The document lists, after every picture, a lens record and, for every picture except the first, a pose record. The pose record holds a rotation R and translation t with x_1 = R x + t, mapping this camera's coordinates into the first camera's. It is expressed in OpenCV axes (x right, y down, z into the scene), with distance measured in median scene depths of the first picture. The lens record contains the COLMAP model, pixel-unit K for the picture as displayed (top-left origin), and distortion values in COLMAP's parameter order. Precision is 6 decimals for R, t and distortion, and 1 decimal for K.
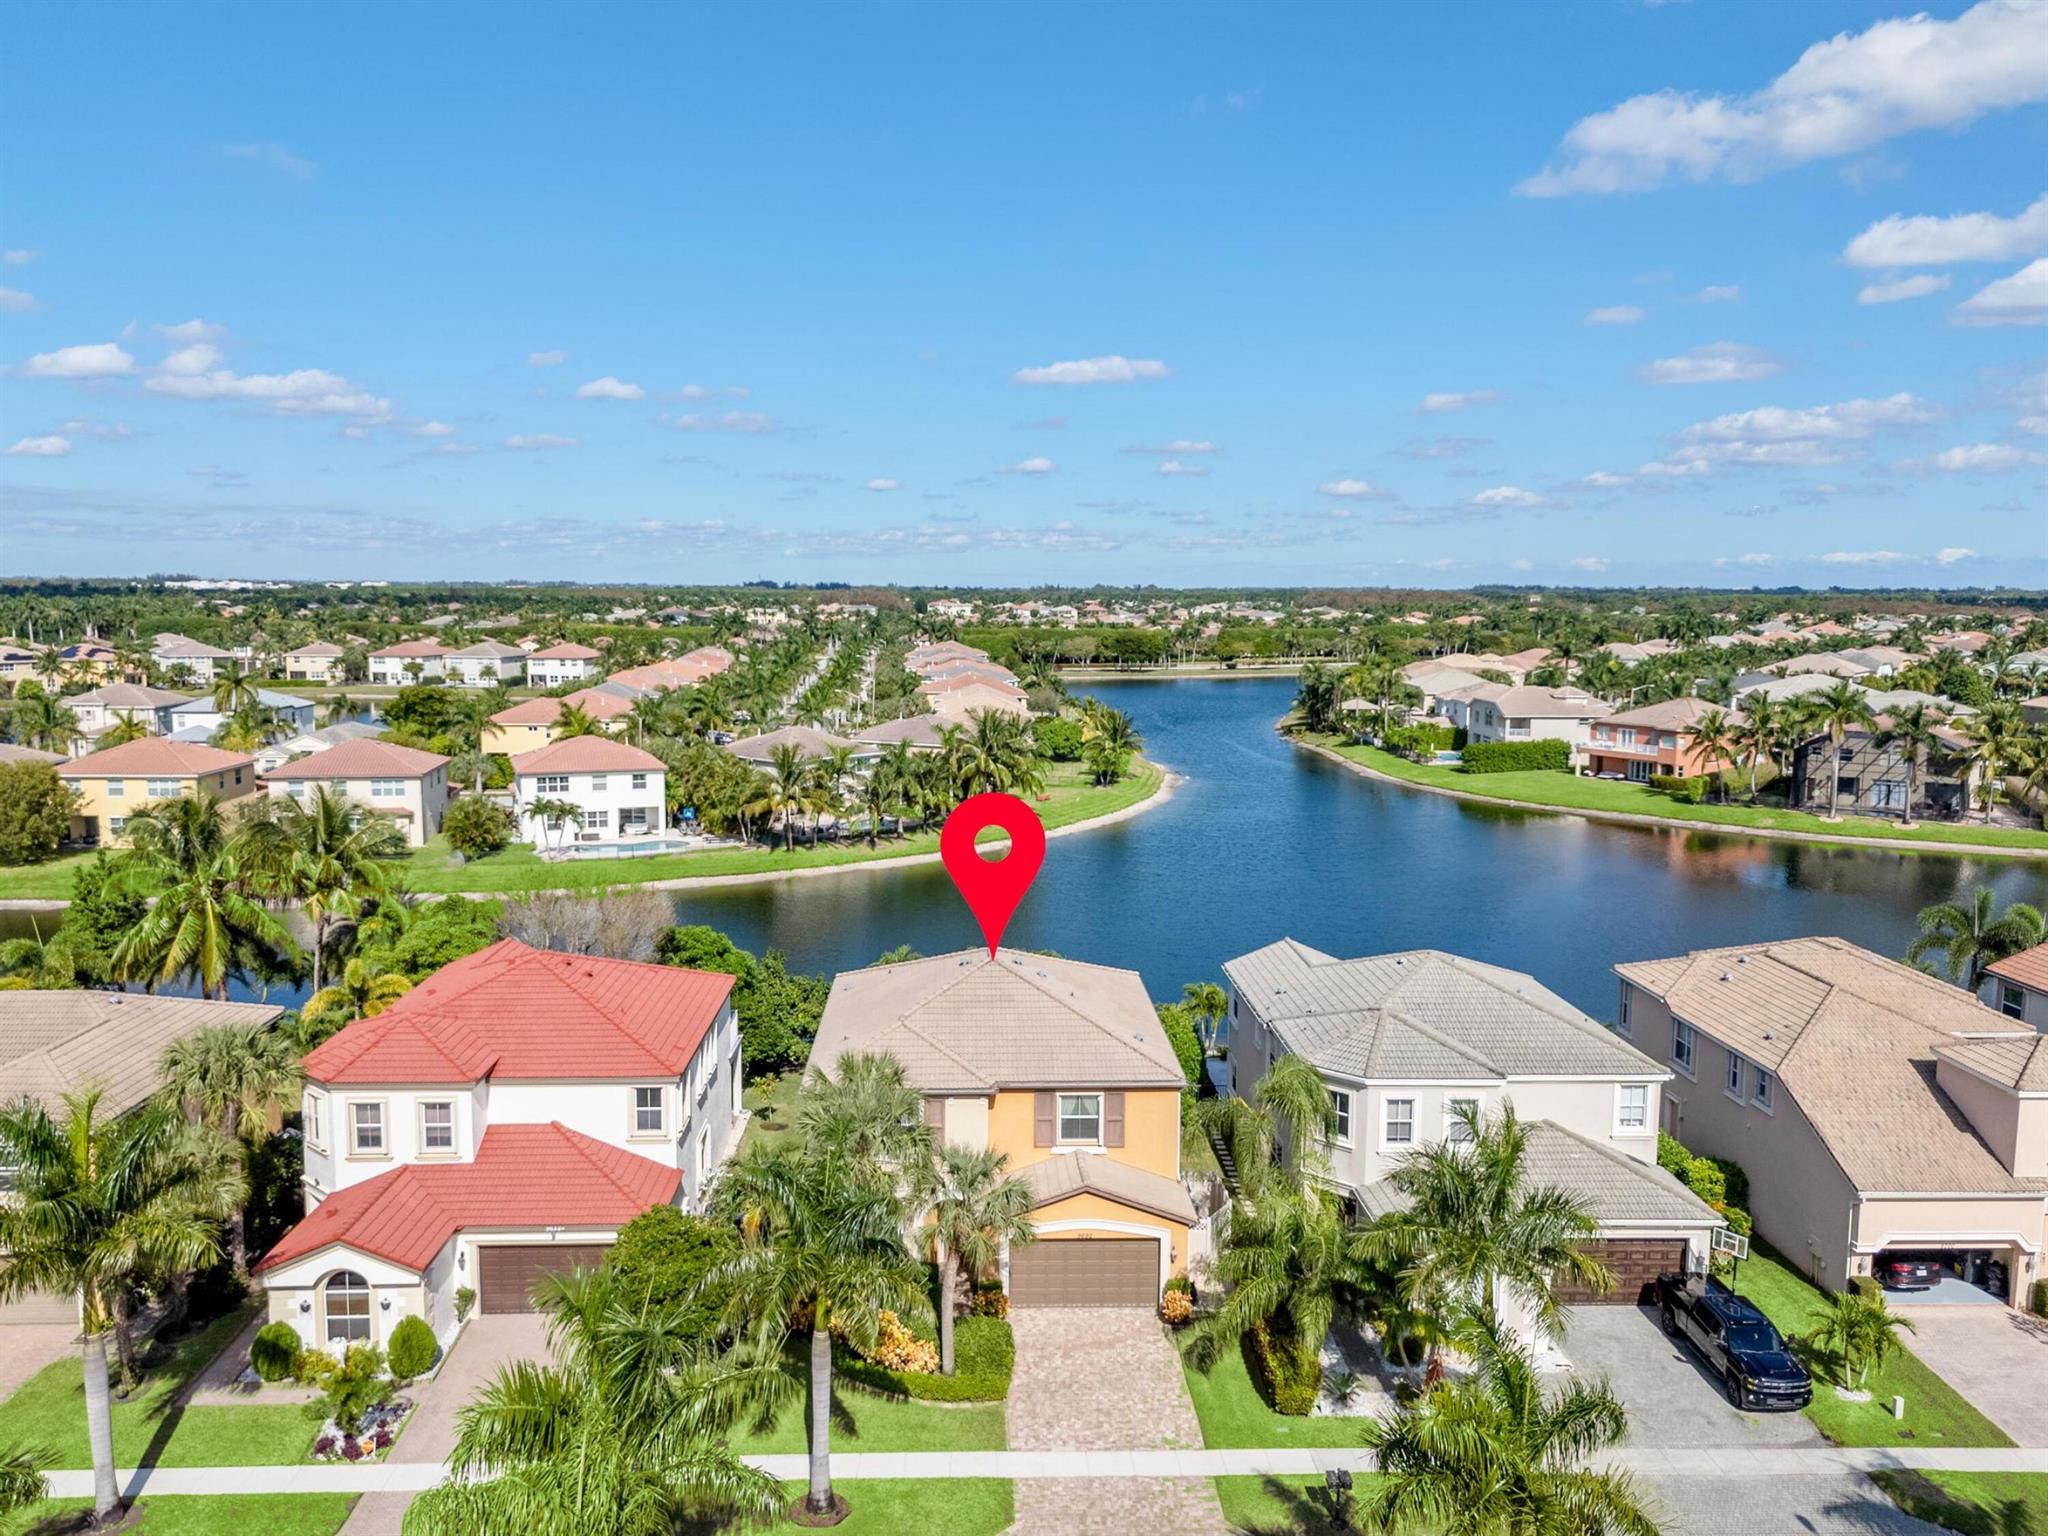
lens RADIAL K [[1566.0, 0, 1024.0], [0, 1566.0, 768.0], [0, 0, 1]] dist [0.058803, -0.062570]
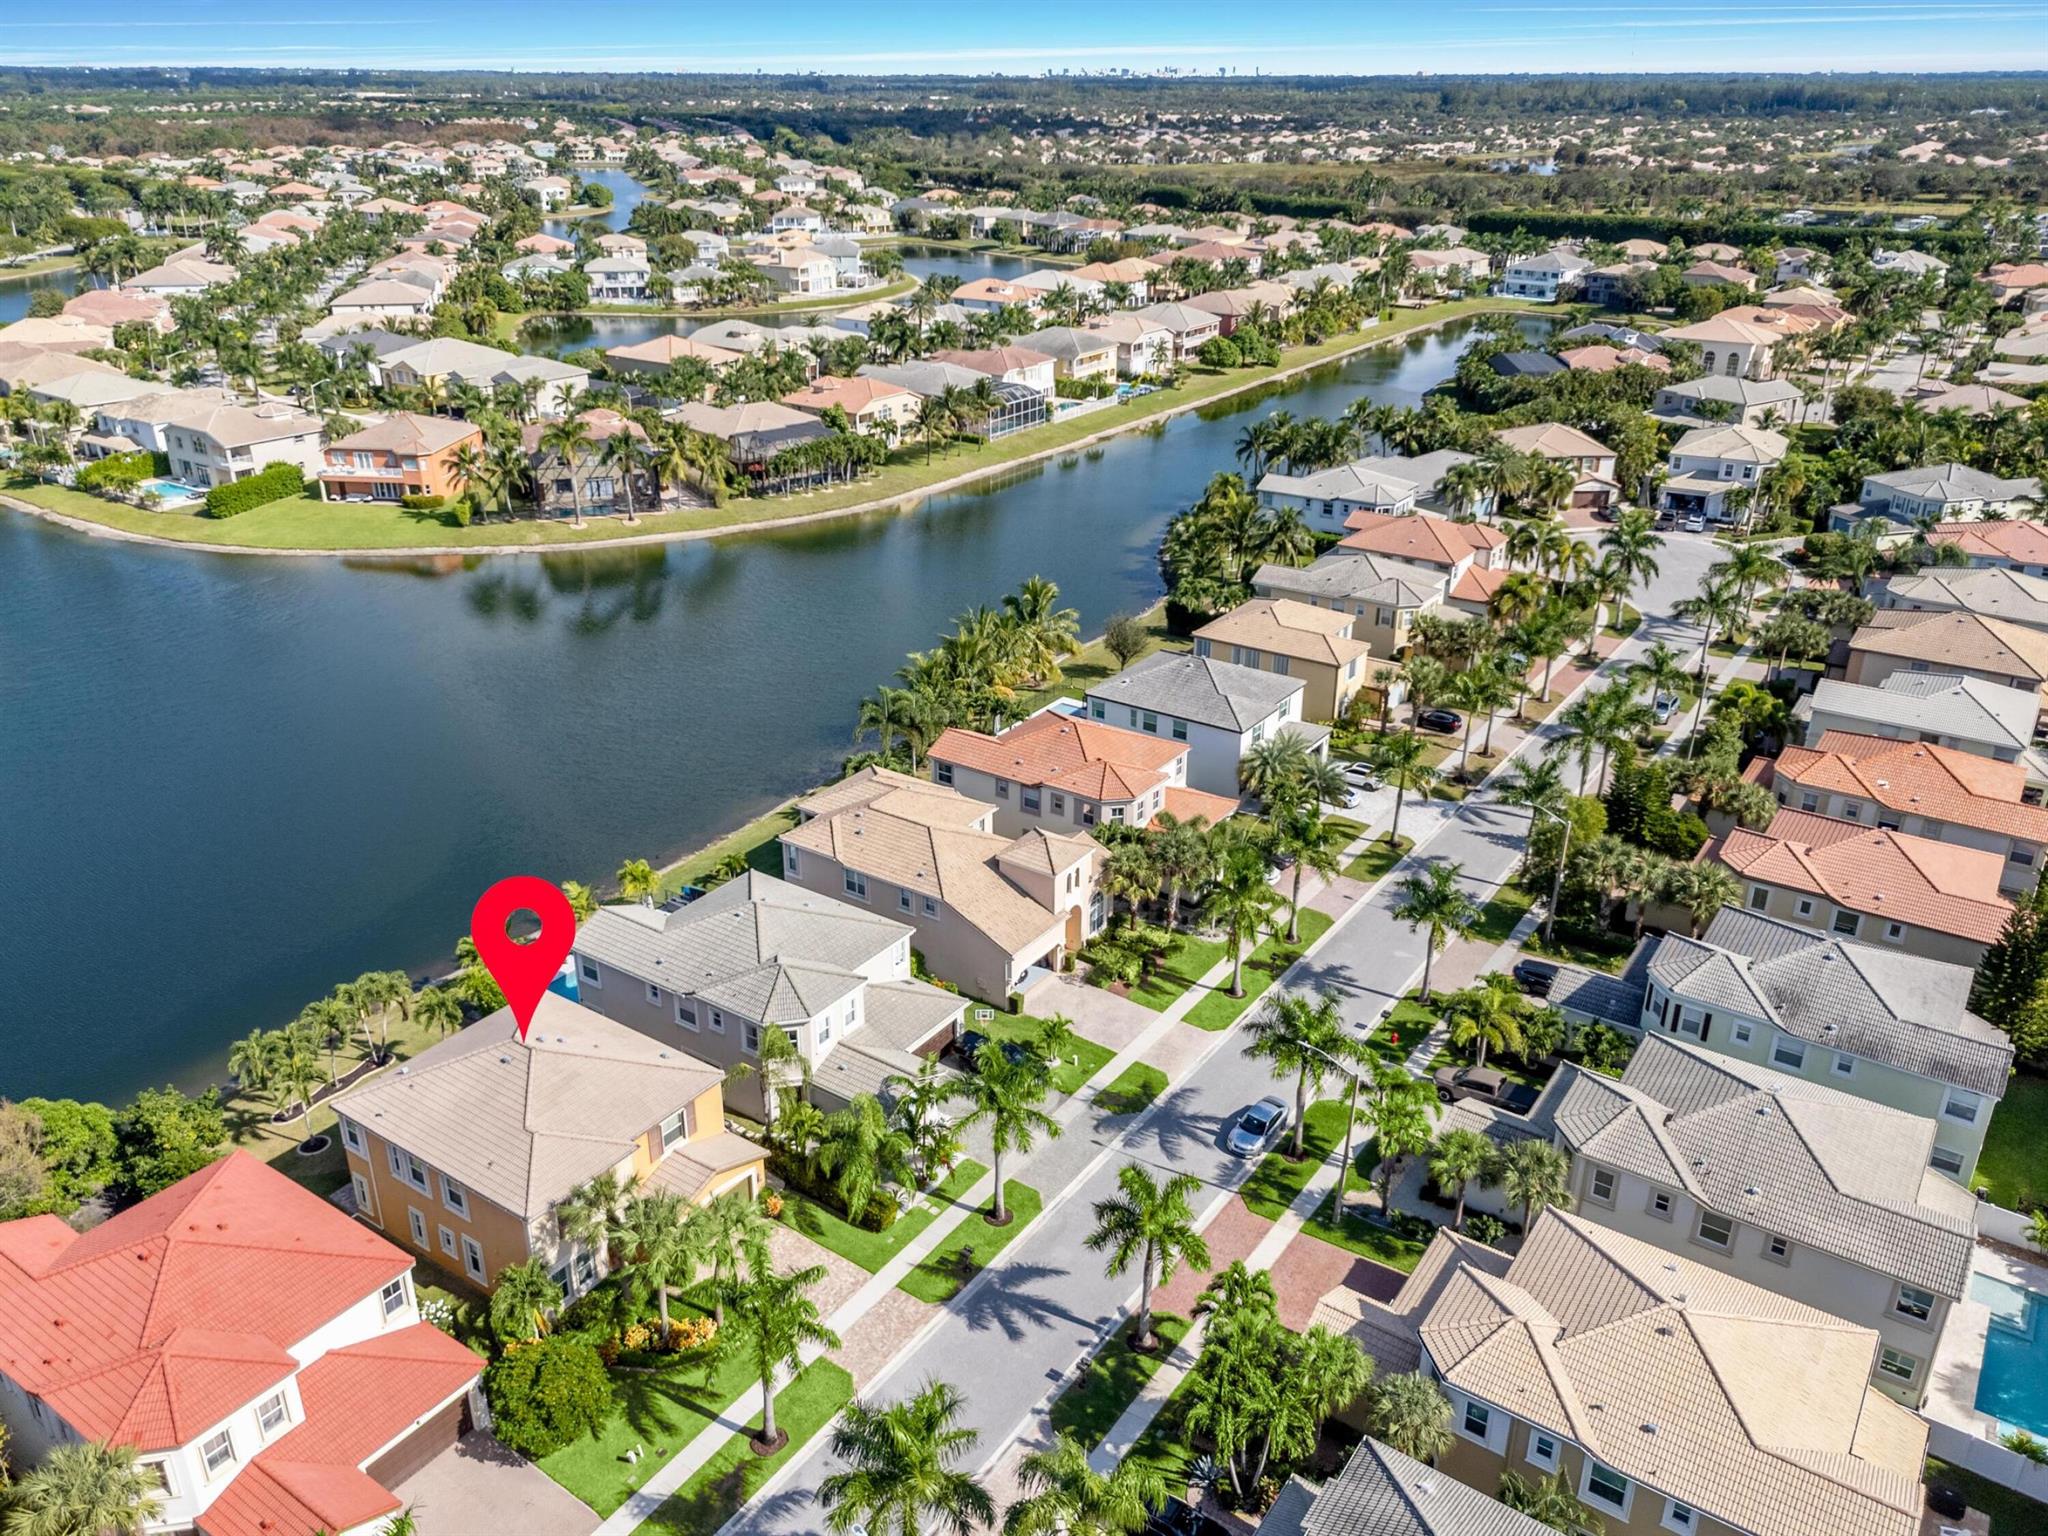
lens RADIAL K [[1566.0, 0, 1024.0], [0, 1566.0, 768.0], [0, 0, 1]] dist [0.058803, -0.062570]
pose [[0.591531, -0.328581, 0.736292, -0.264439], [0.079393, 0.932493, 0.352355, -0.207347], [-0.802364, -0.149973, 0.577686, -0.018231]]
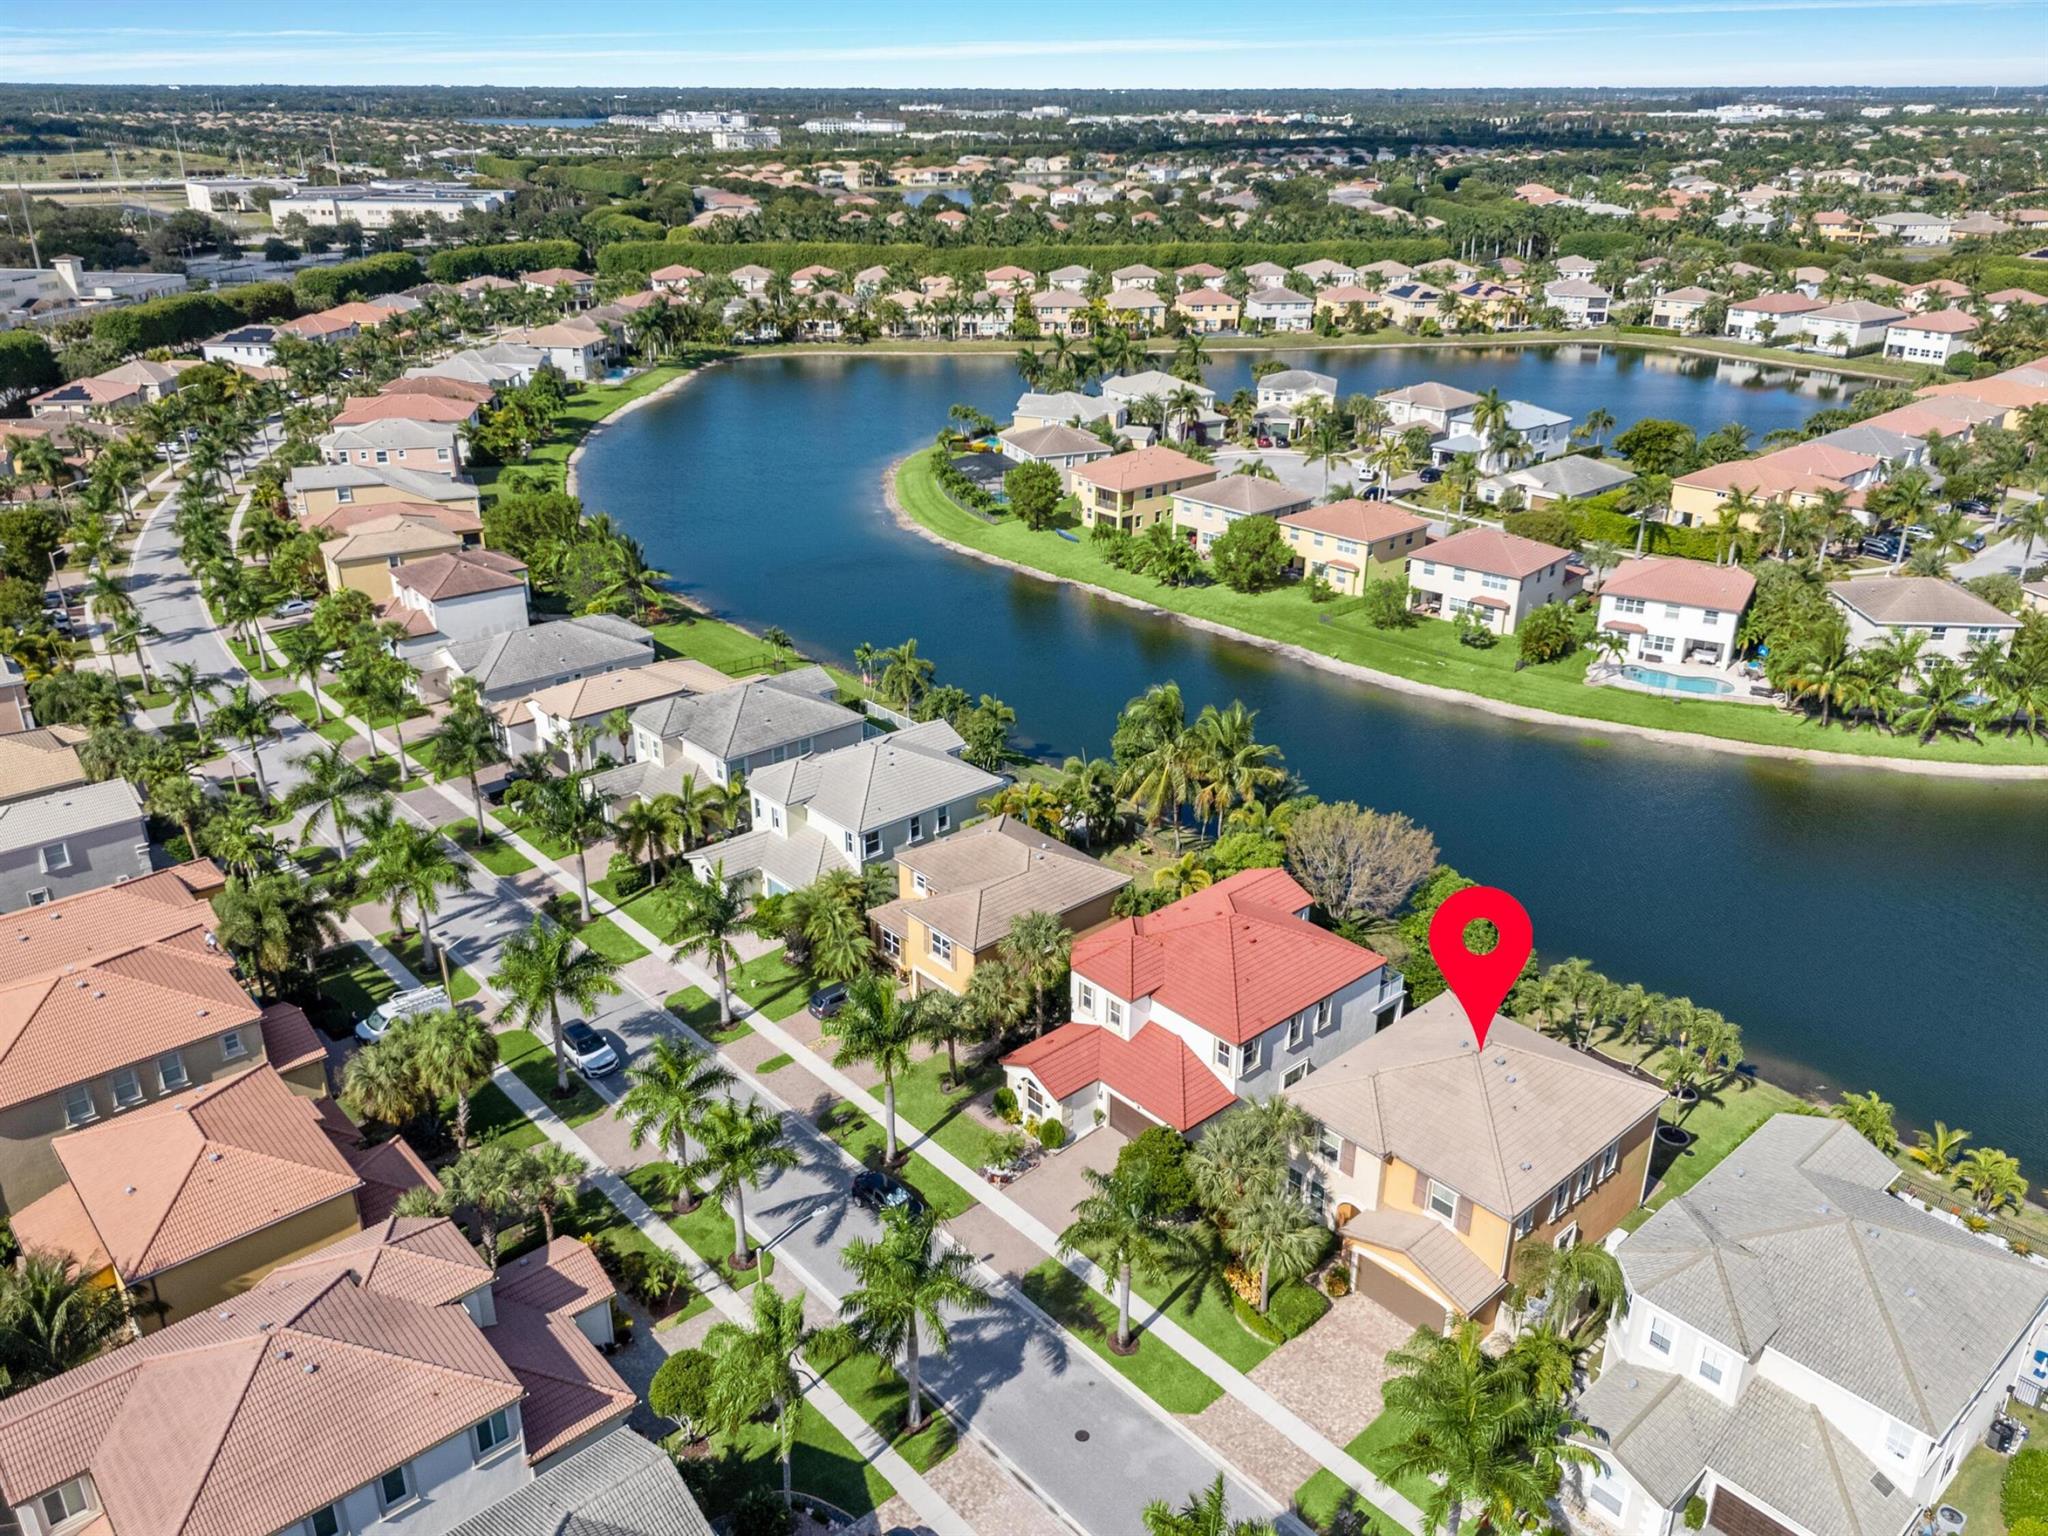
lens RADIAL K [[1566.0, 0, 1024.0], [0, 1566.0, 768.0], [0, 0, 1]] dist [0.058803, -0.062570]
pose [[0.639513, 0.296831, -0.709165, 0.242015], [-0.083815, 0.943876, 0.319490, -0.195602], [0.764198, -0.144880, 0.628500, -0.034648]]
